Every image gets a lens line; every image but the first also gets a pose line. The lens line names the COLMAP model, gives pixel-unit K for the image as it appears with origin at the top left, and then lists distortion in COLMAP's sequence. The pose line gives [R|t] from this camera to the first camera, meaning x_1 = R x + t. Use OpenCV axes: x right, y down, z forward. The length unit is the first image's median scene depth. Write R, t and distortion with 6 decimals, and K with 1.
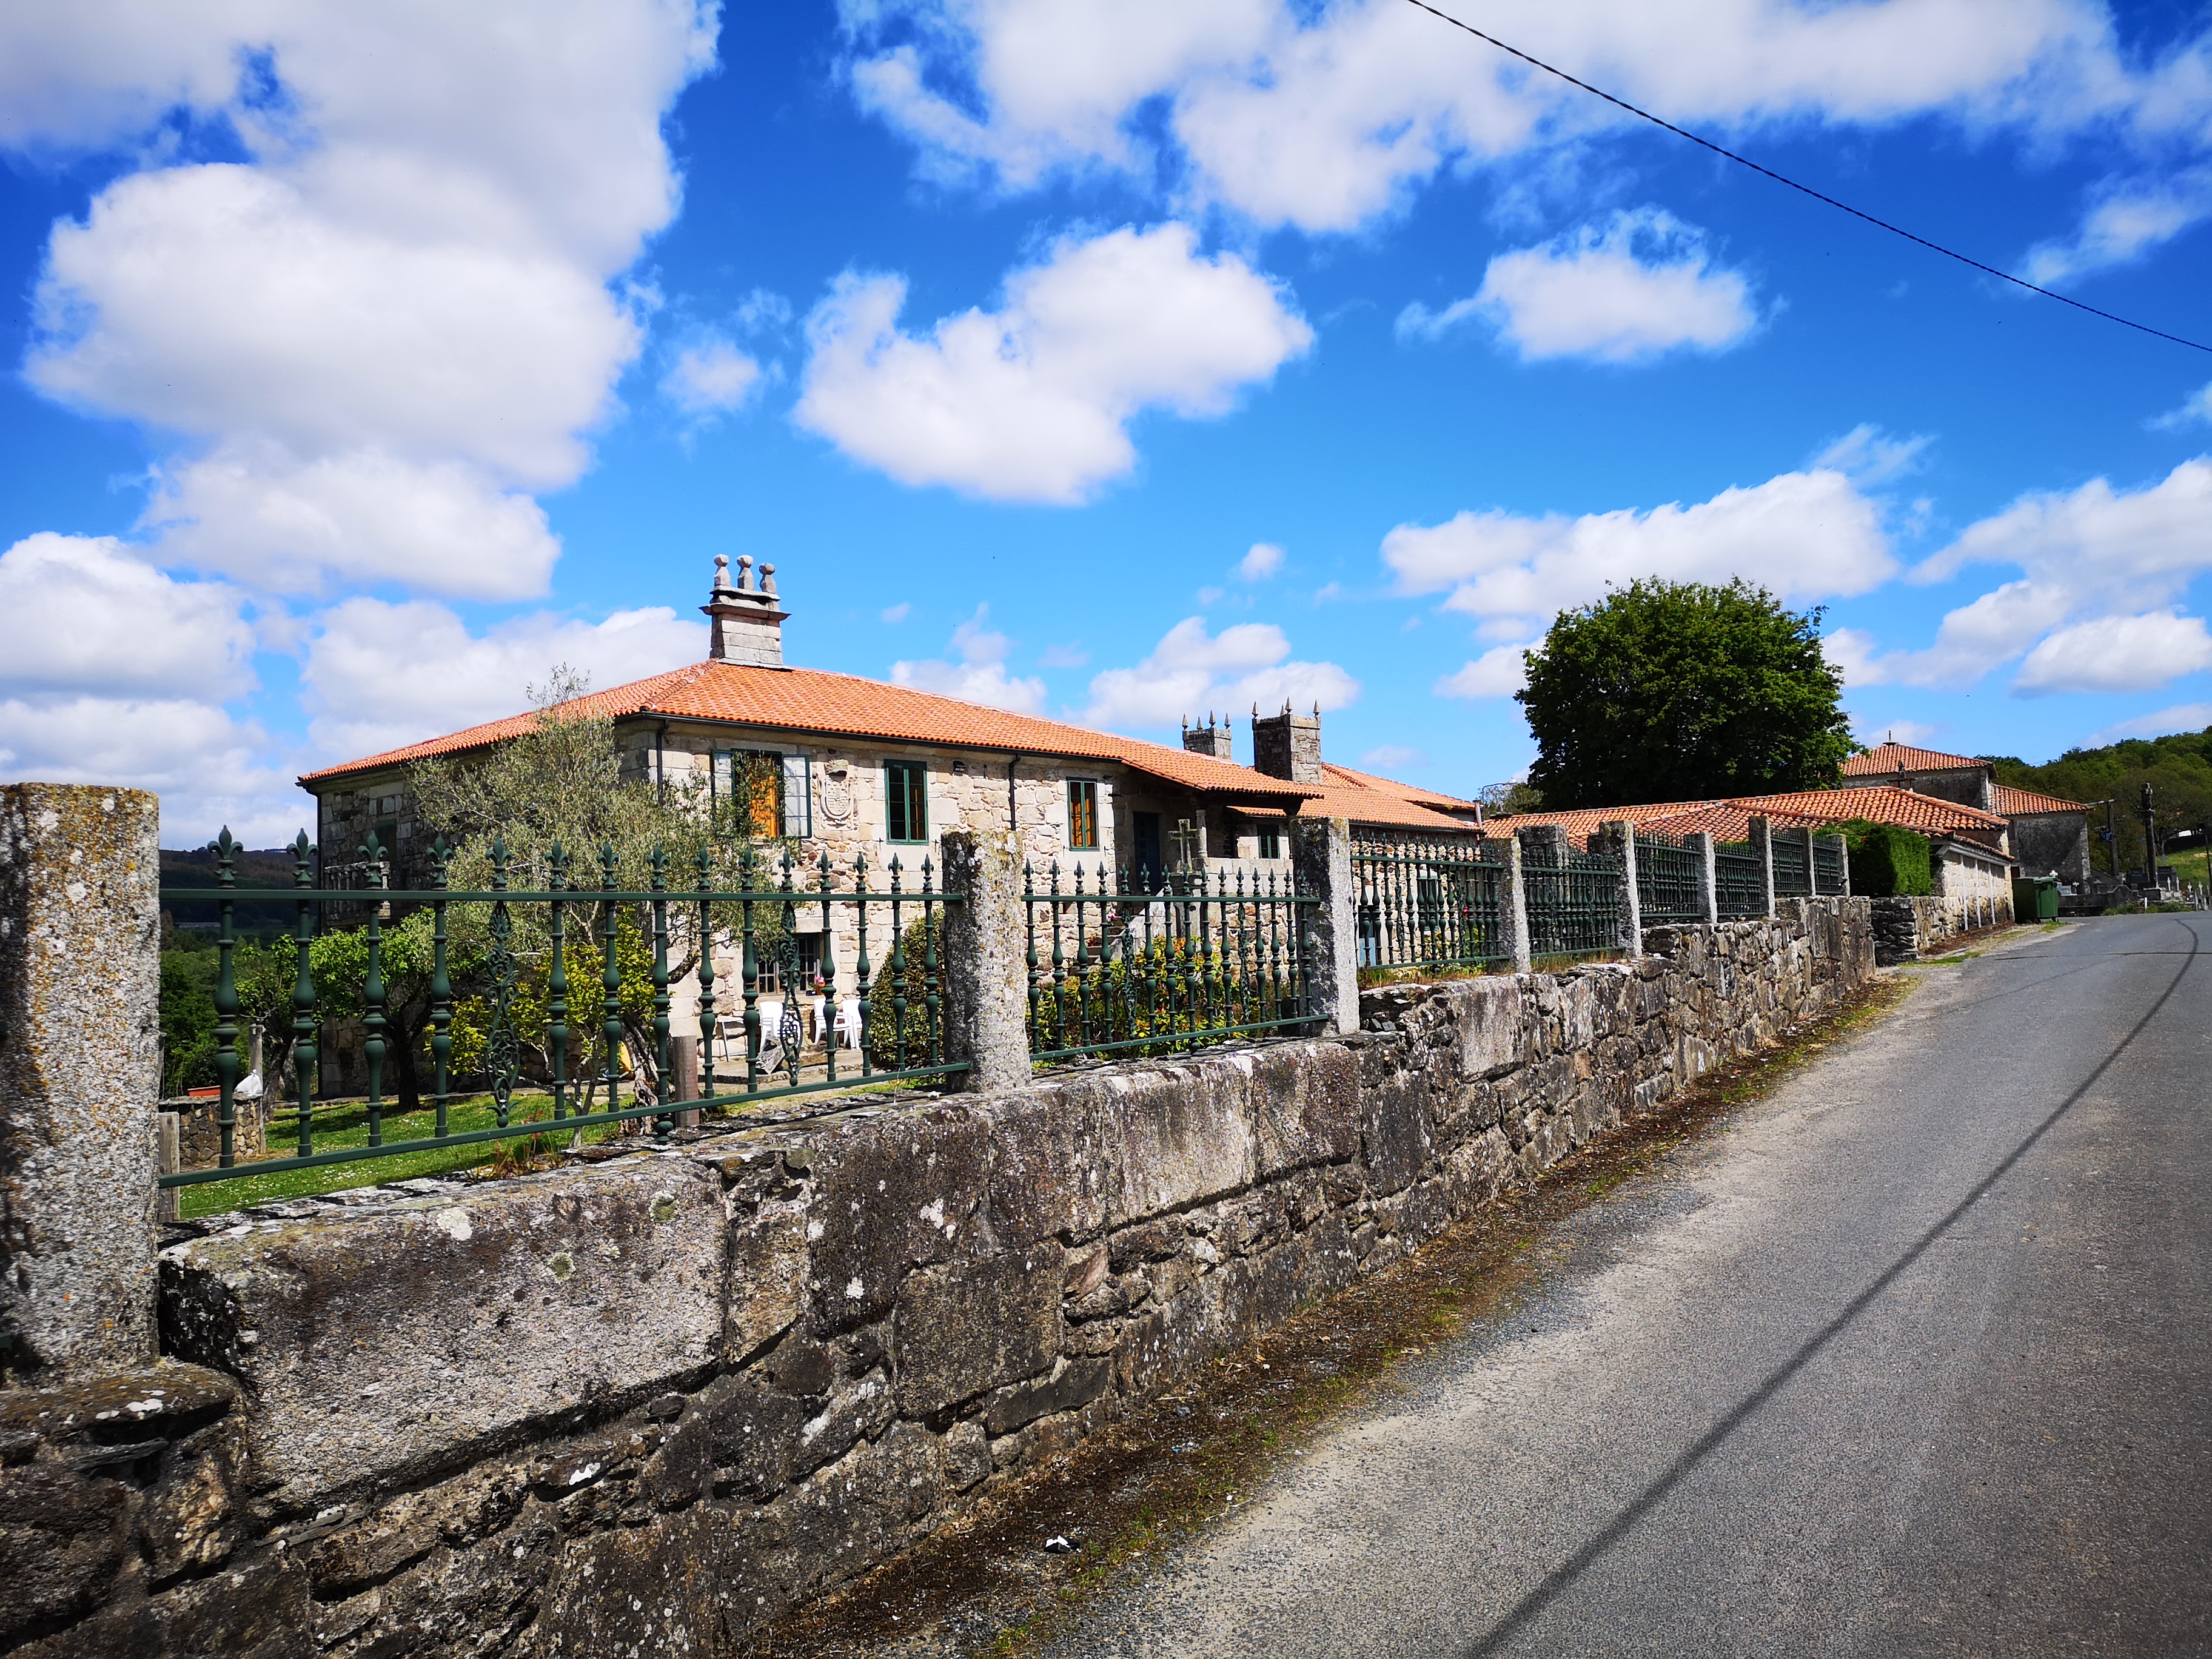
lens RADIAL K [[1677.7, 0, 1111.7], [0, 1677.7, 829.4], [0, 0, 1]] dist [0.076905, -0.087947]
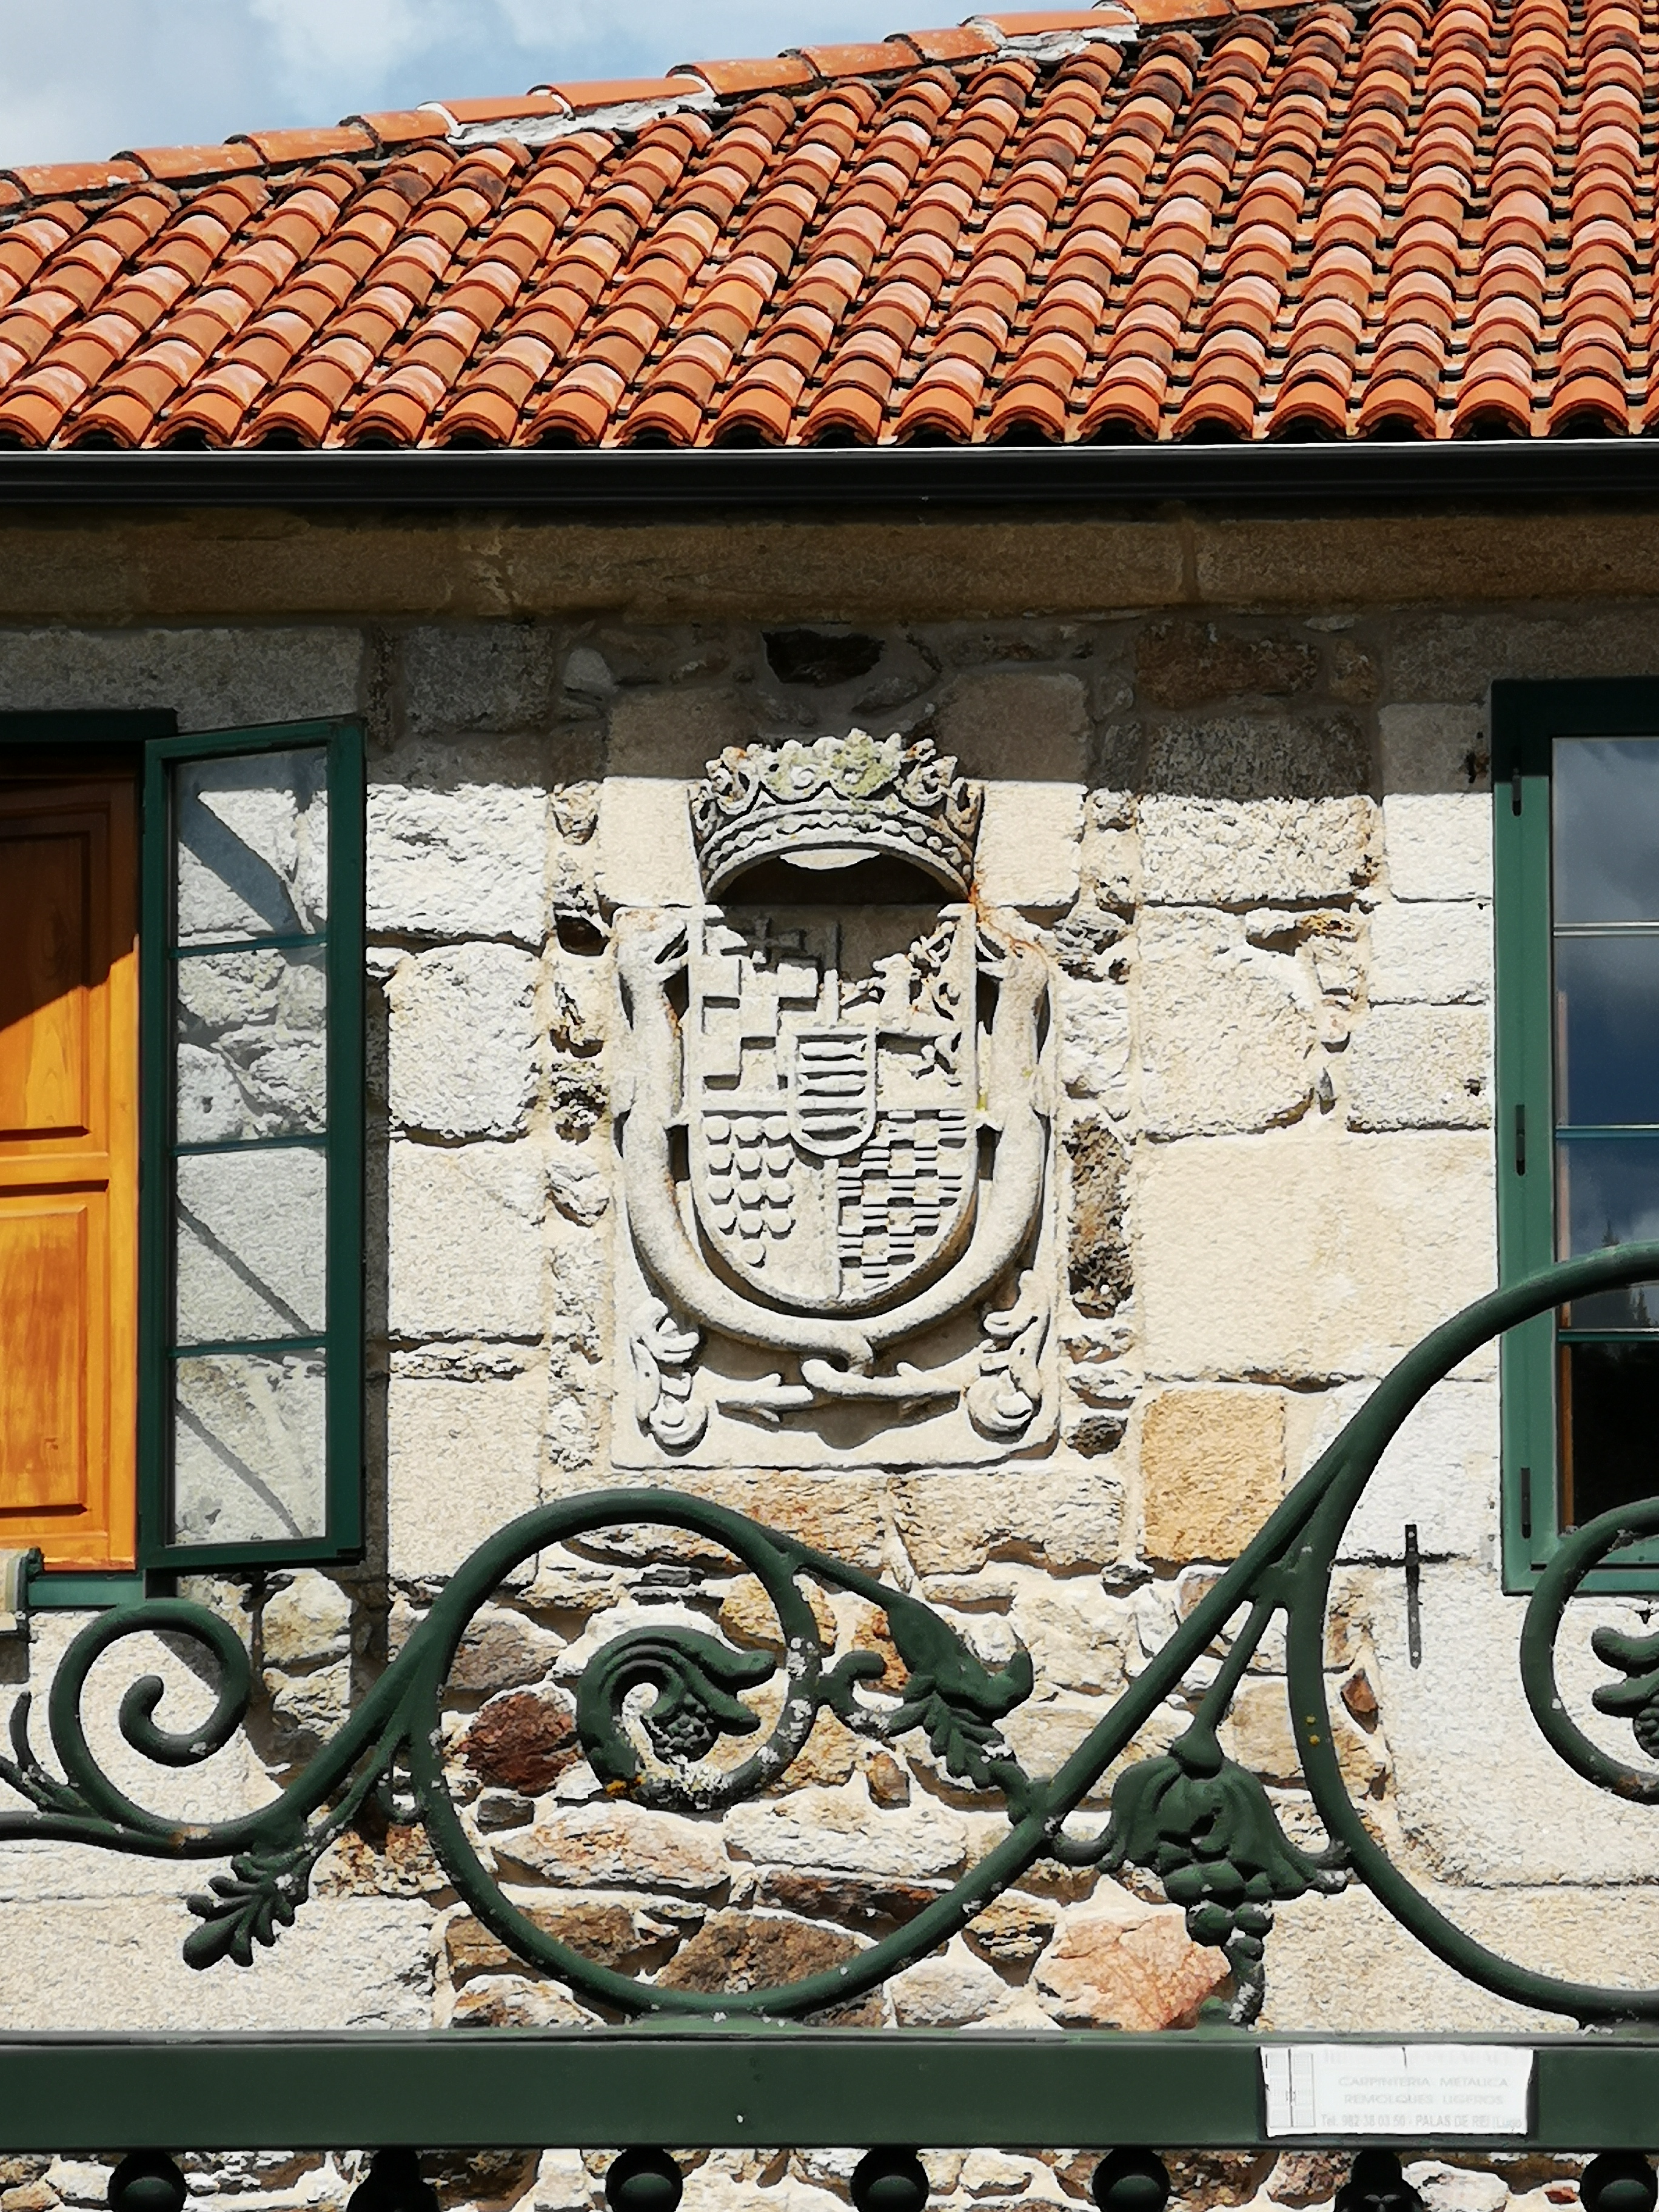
lens RADIAL K [[10602.0, 0, 711.9], [0, 10602.0, 1106.7], [0, 0, 1]] dist [0.453347, 4.370454]
pose [[0.595233, -0.053525, -0.801769, 0.289858], [0.035976, 0.998554, -0.039953, 0.003601], [0.802747, -0.005063, 0.596298, 0.566880]]
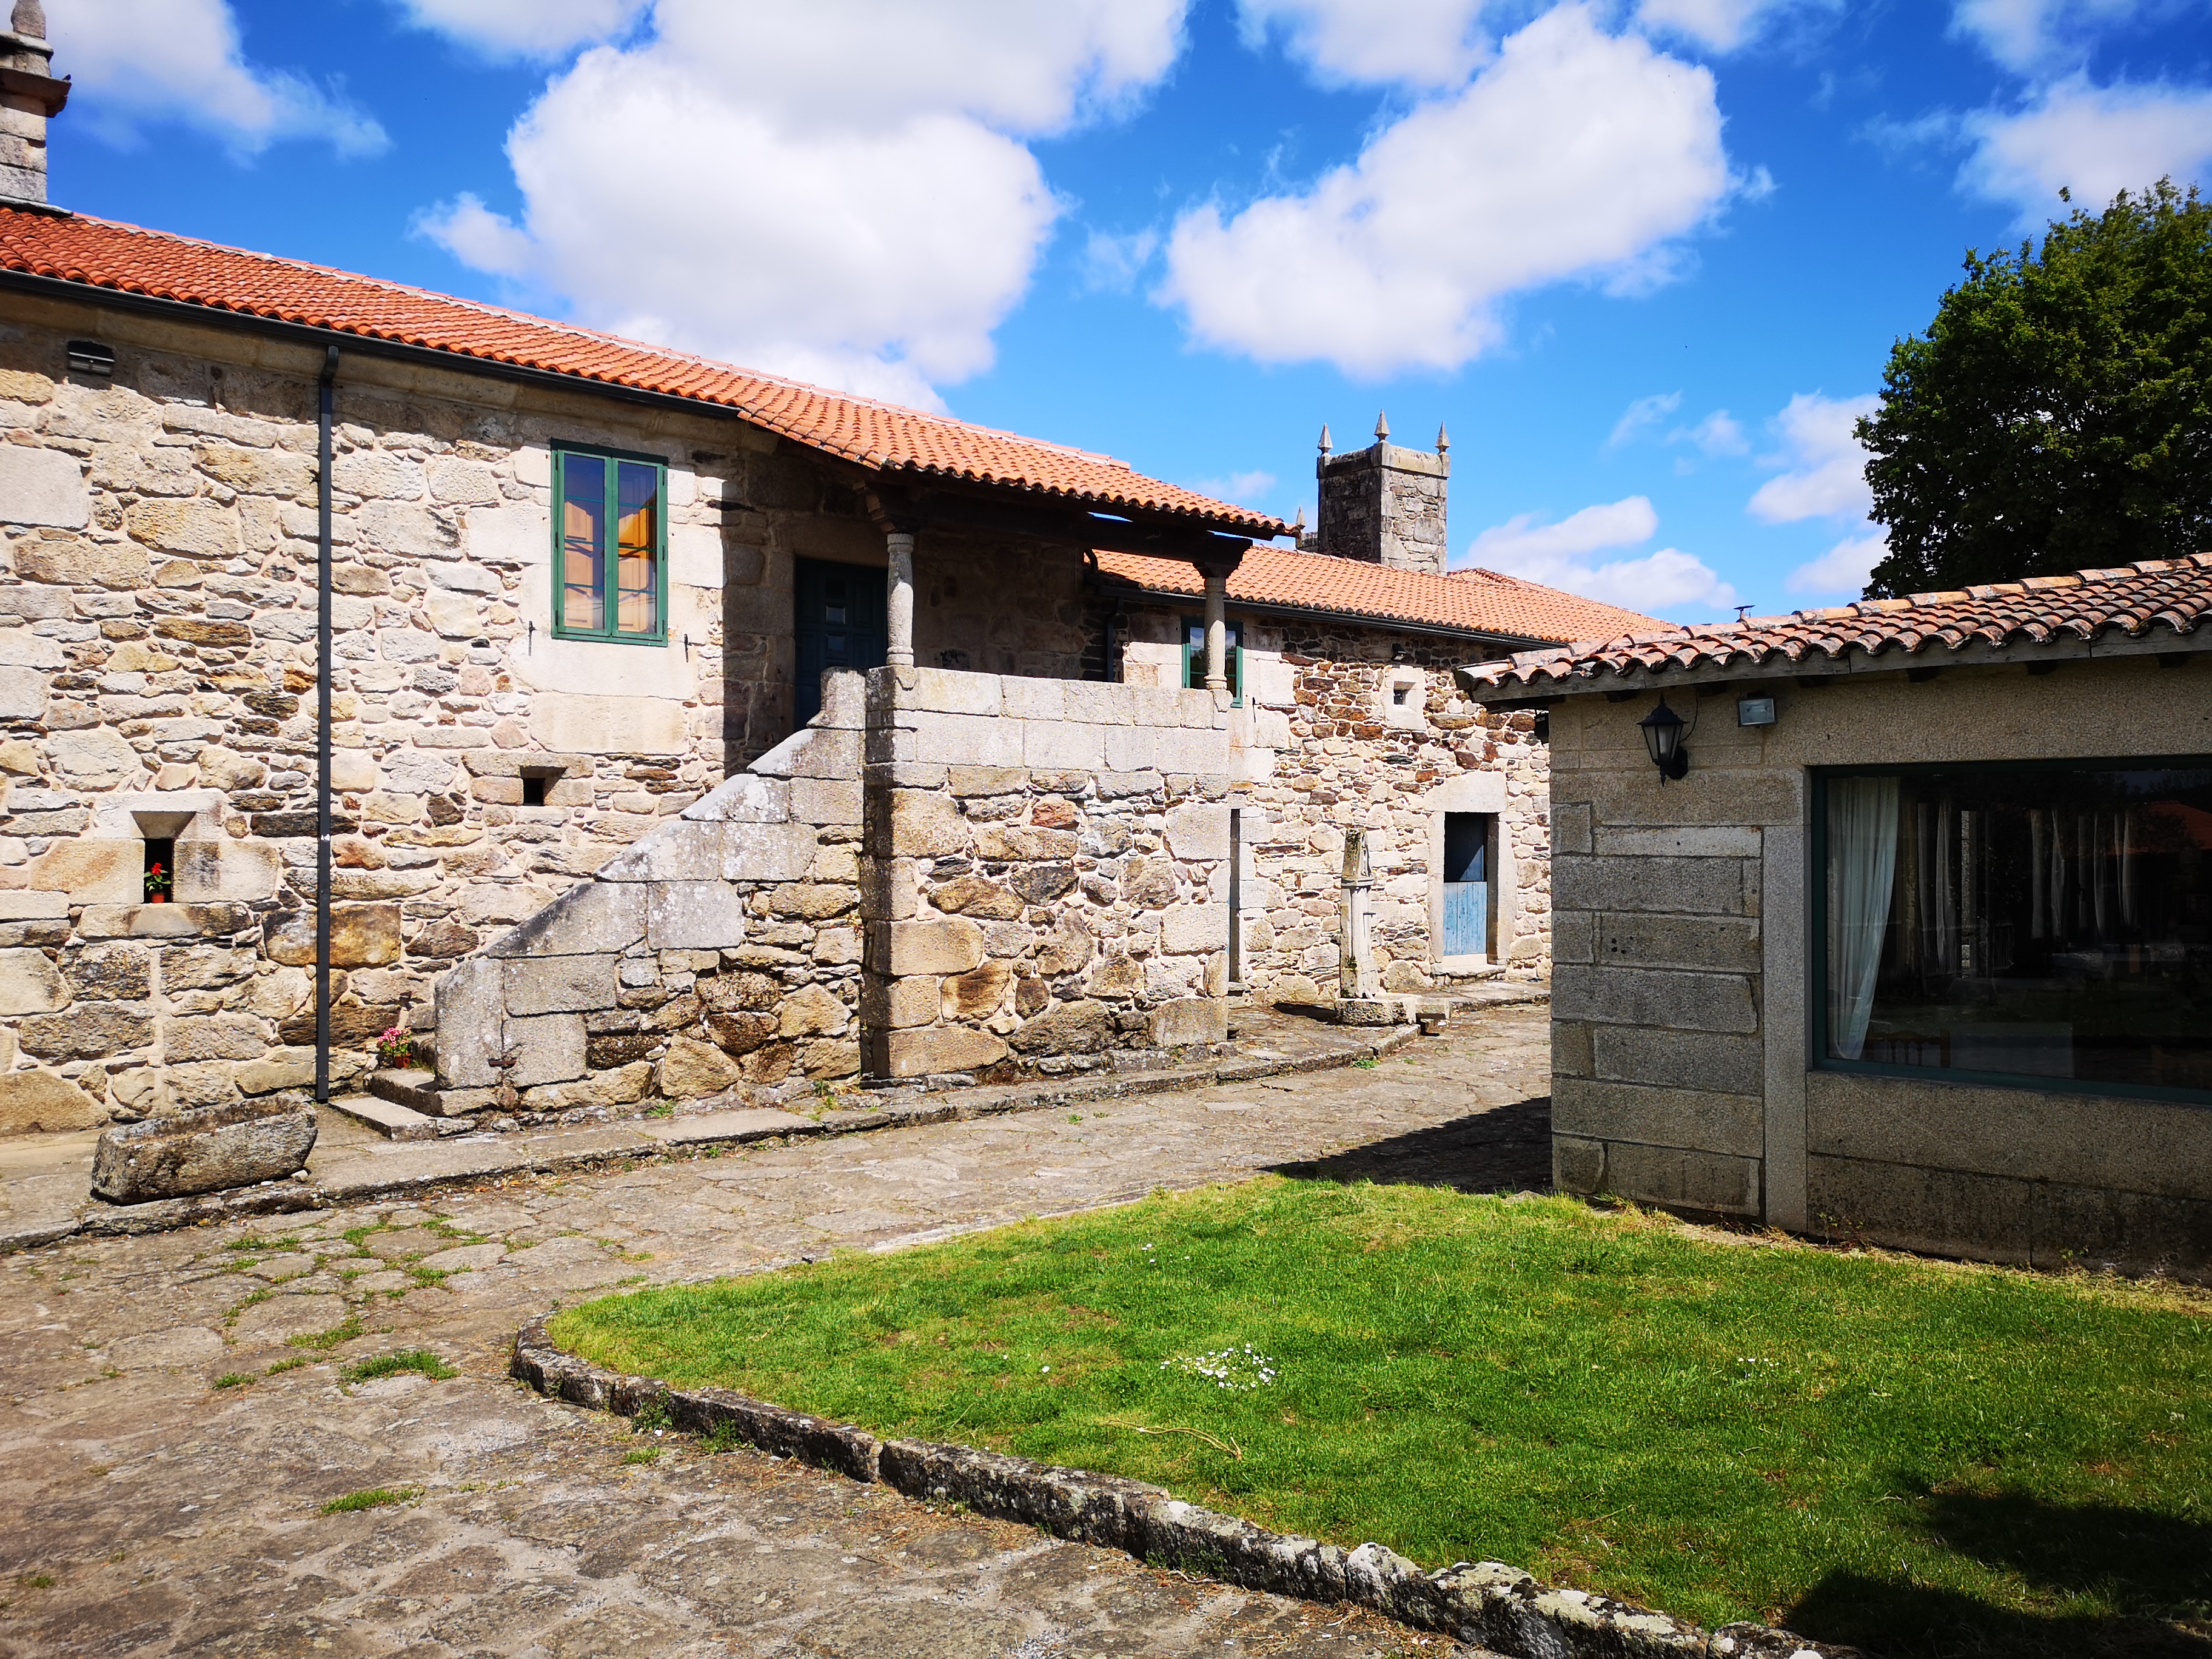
lens RADIAL K [[1677.7, 0, 1111.7], [0, 1677.7, 829.4], [0, 0, 1]] dist [0.076905, -0.087947]
pose [[0.984686, 0.040605, -0.169540, 0.168566], [-0.029789, 0.997384, 0.065861, 0.027527], [0.171771, -0.059802, 0.983320, 0.668477]]
